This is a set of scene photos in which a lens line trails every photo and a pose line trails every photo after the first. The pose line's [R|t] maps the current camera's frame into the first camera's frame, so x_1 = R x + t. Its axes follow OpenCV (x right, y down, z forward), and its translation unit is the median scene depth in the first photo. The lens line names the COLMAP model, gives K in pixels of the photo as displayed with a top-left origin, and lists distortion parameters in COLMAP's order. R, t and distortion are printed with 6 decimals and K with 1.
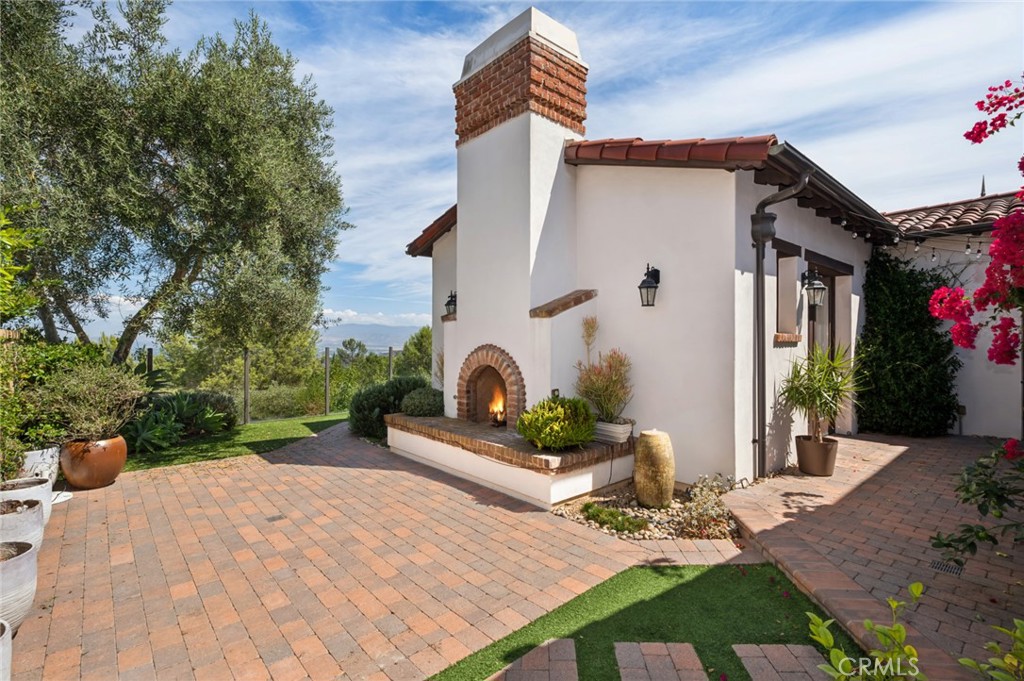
lens RADIAL K [[477.6, 0, 516.2], [0, 477.6, 340.7], [0, 0, 1]] dist [0.000250, 0.000038]
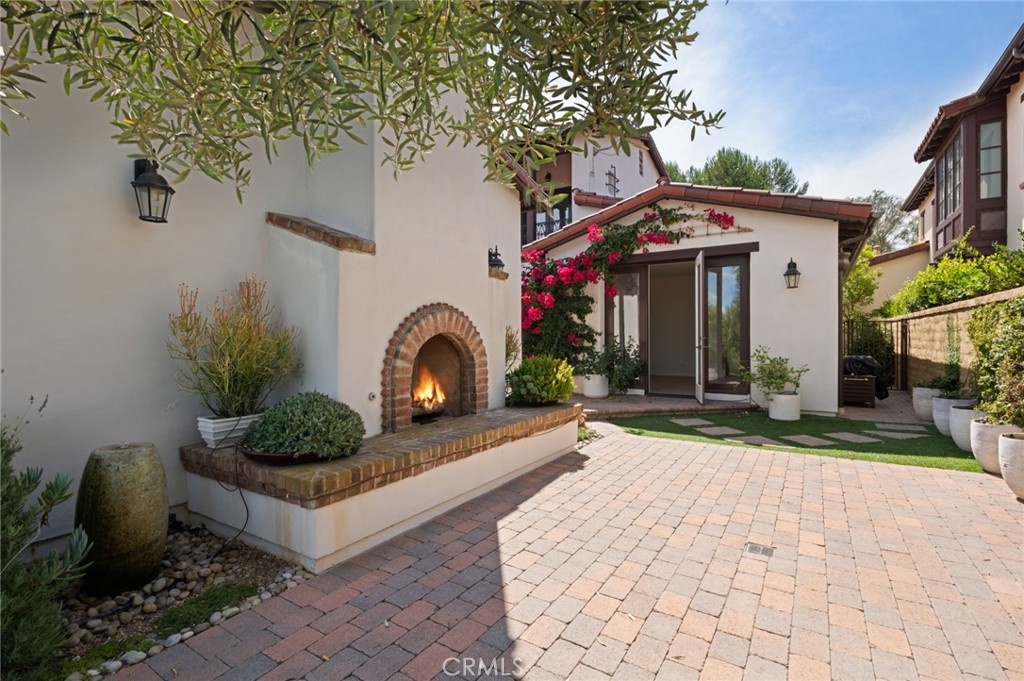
lens RADIAL K [[477.6, 0, 516.2], [0, 477.6, 340.7], [0, 0, 1]] dist [0.000250, 0.000038]
pose [[-0.284034, -0.002315, 0.958811, -0.911184], [0.010064, 0.999935, 0.005396, 0.071897], [-0.958761, 0.011182, -0.283993, 1.324267]]
